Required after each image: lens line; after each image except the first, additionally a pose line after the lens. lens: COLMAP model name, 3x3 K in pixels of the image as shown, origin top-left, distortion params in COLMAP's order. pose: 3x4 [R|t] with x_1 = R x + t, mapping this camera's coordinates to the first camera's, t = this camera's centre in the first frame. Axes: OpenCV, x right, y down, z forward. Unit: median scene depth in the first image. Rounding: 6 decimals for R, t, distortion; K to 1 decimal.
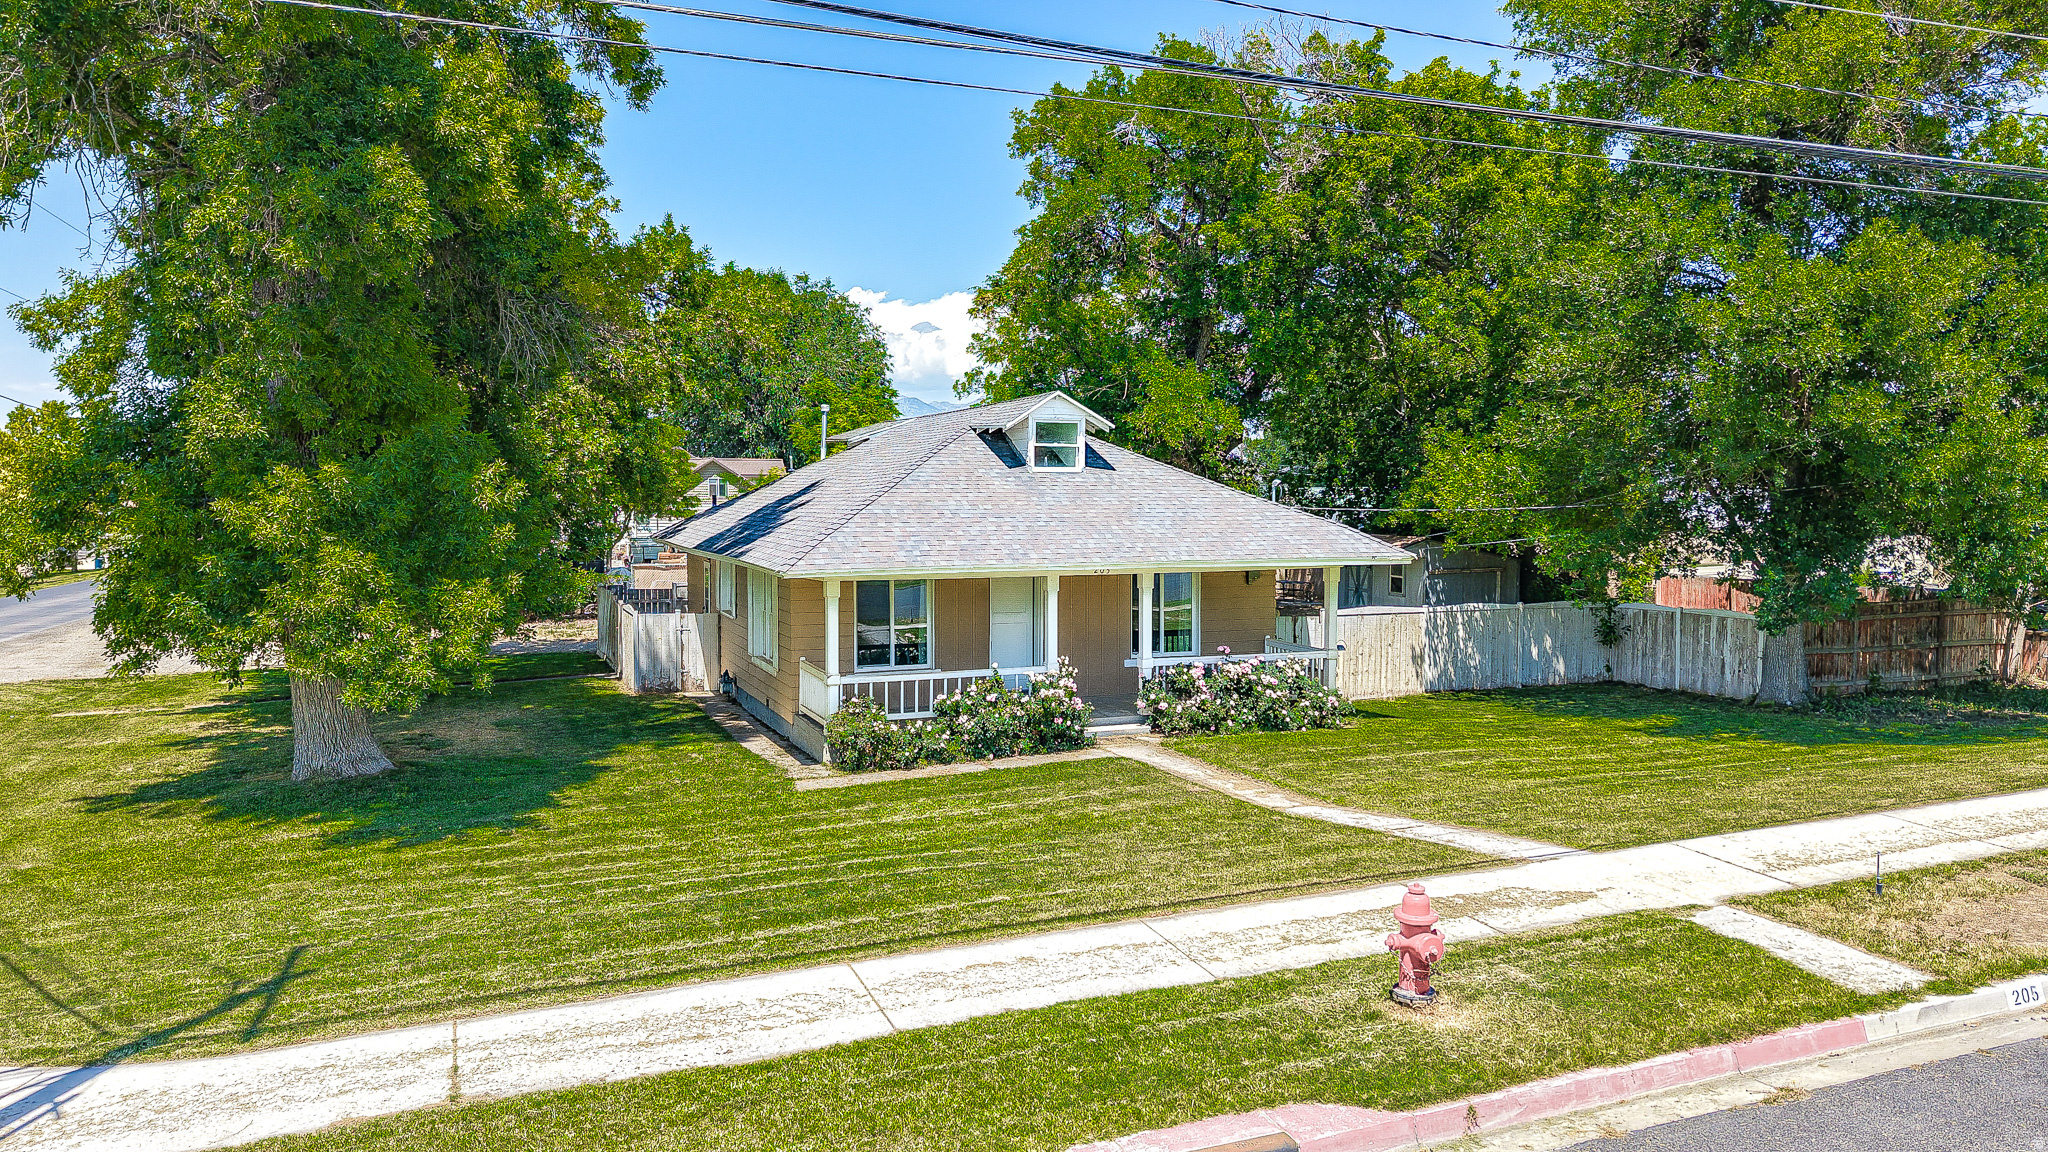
lens RADIAL K [[1363.9, 0, 1024.0], [0, 1363.9, 576.0], [0, 0, 1]] dist [0.041698, -0.095928]
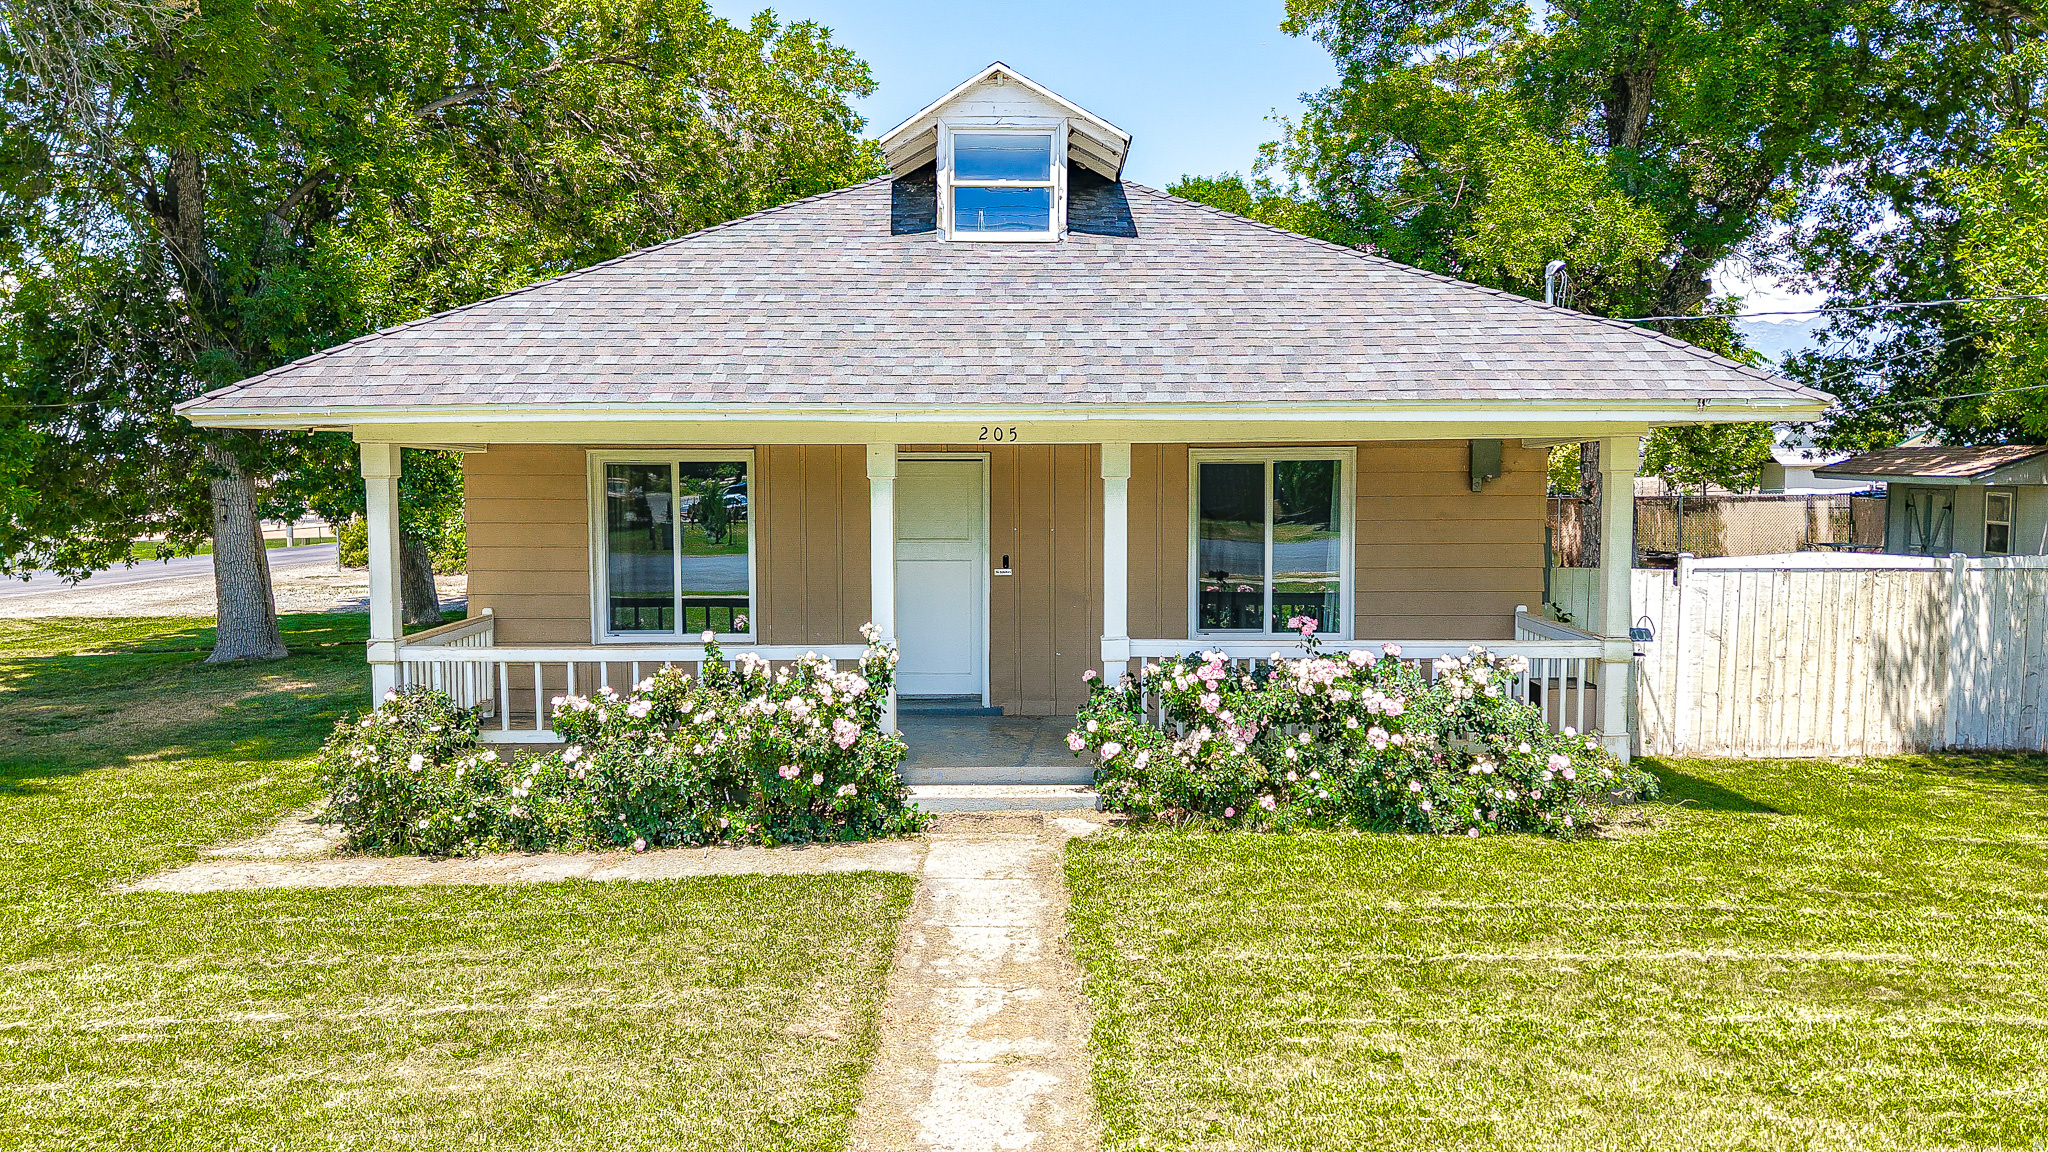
lens RADIAL K [[1432.6, 0, 1024.0], [0, 1432.6, 576.0], [0, 0, 1]] dist [0.003152, 0.000409]
pose [[0.907628, 0.025912, -0.418975, 0.259327], [-0.012168, 0.999298, 0.035443, 0.024074], [0.419599, -0.027071, 0.907306, 0.566981]]
